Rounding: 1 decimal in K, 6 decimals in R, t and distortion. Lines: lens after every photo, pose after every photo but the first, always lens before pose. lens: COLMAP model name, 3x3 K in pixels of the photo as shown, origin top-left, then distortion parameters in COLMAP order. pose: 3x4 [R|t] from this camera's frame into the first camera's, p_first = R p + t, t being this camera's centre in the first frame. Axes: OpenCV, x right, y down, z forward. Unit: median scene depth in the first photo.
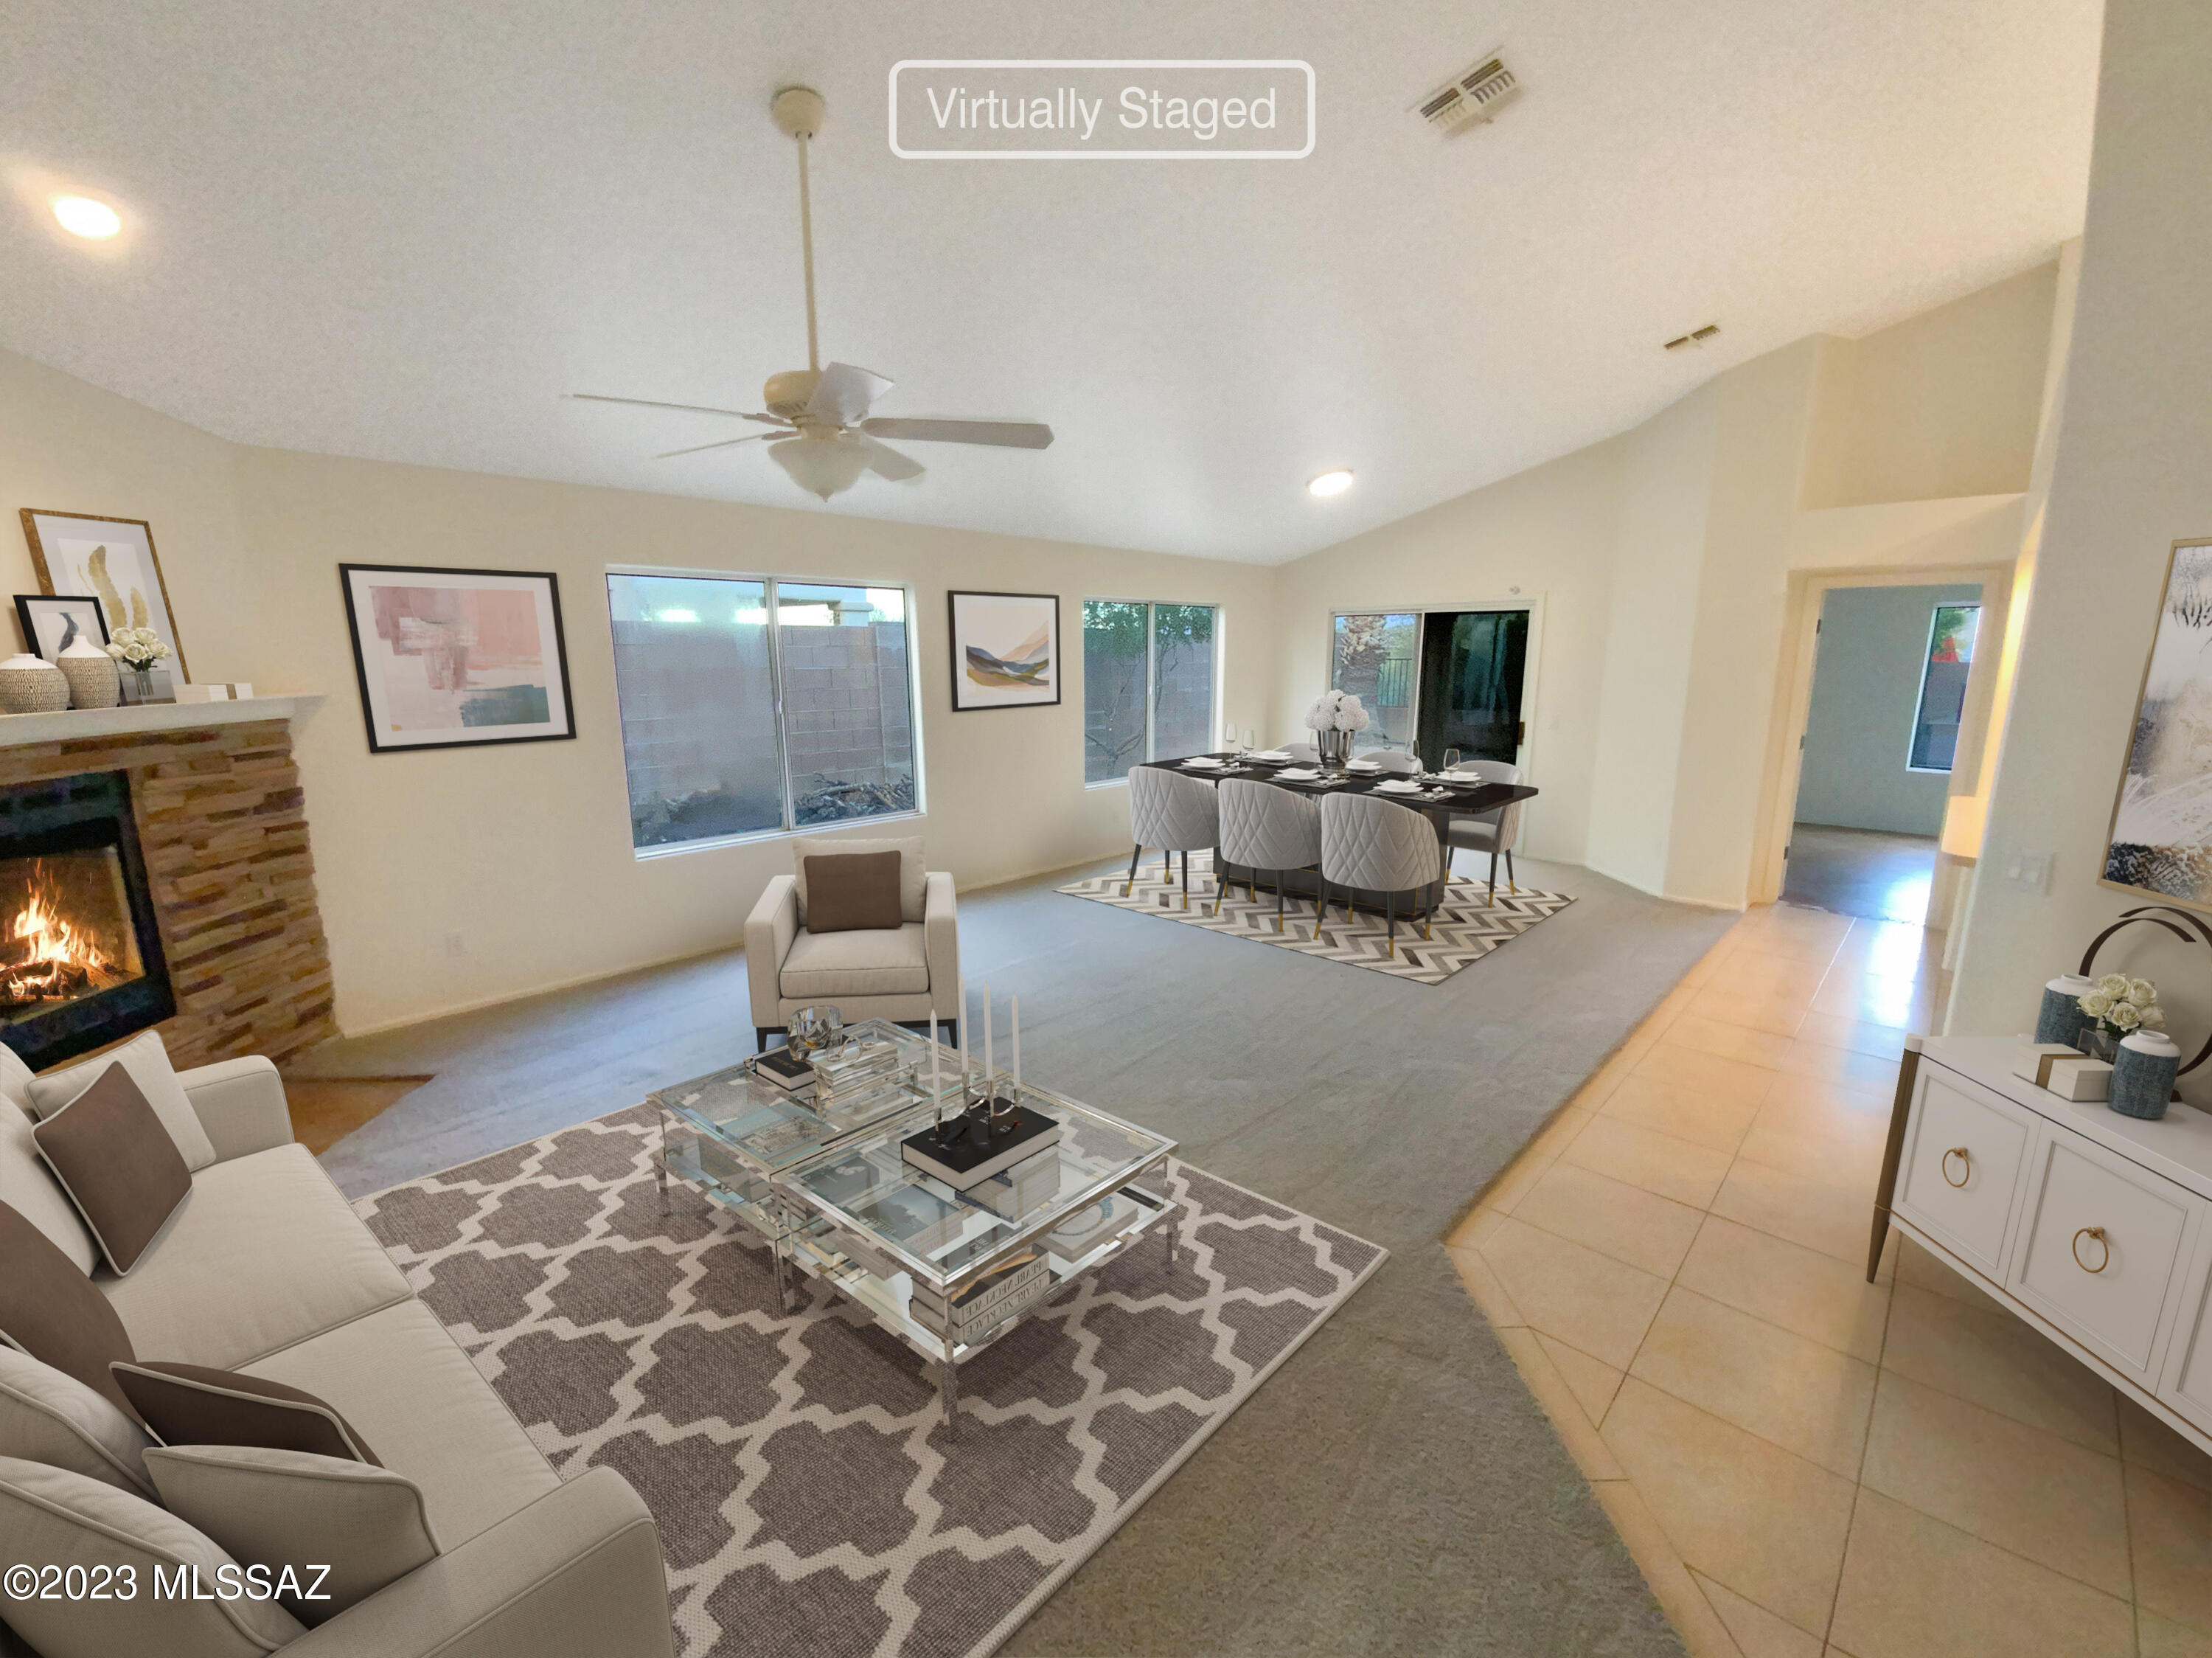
lens RADIAL K [[912.0, 0, 1098.1], [0, 912.0, 840.6], [0, 0, 1]] dist [-0.003307, -0.002198]
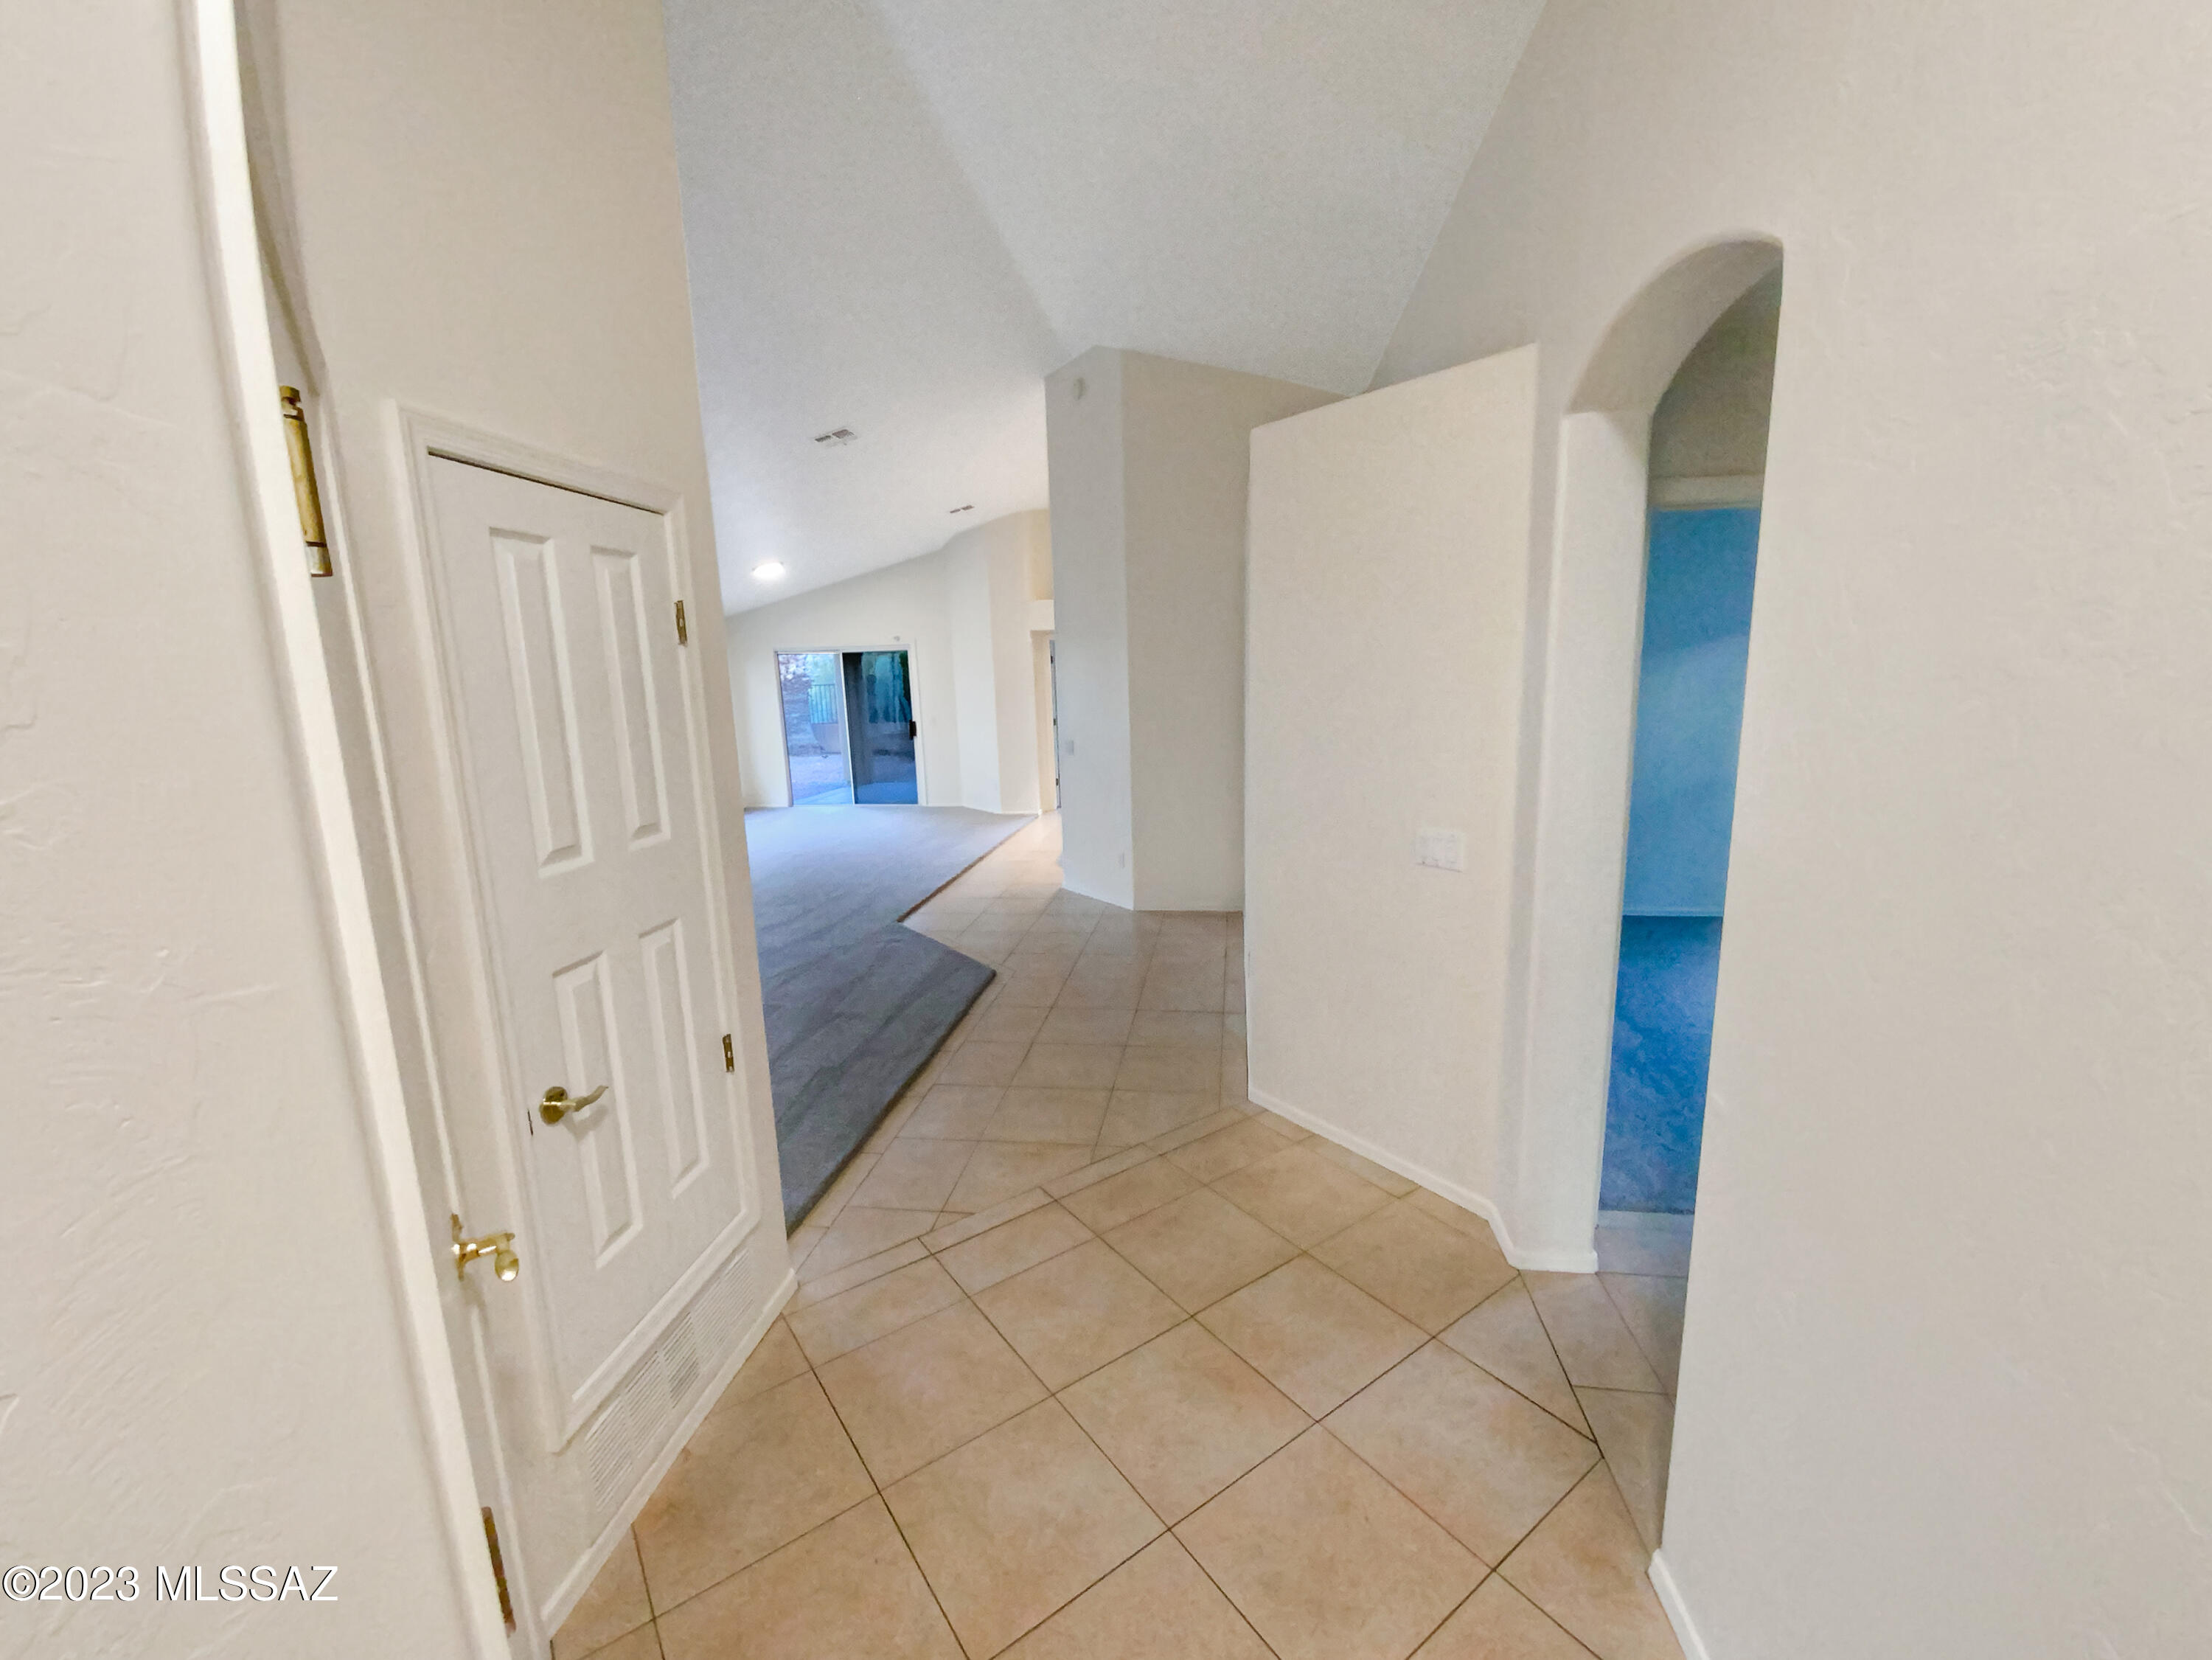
lens RADIAL K [[912.0, 0, 1104.9], [0, 912.0, 836.6], [0, 0, 1]] dist [-0.003307, -0.002198]
pose [[0.813099, -0.133441, 0.566625, -0.397637], [0.150918, 0.988413, 0.016208, 0.193992], [-0.562222, 0.072336, 0.823816, -1.004258]]
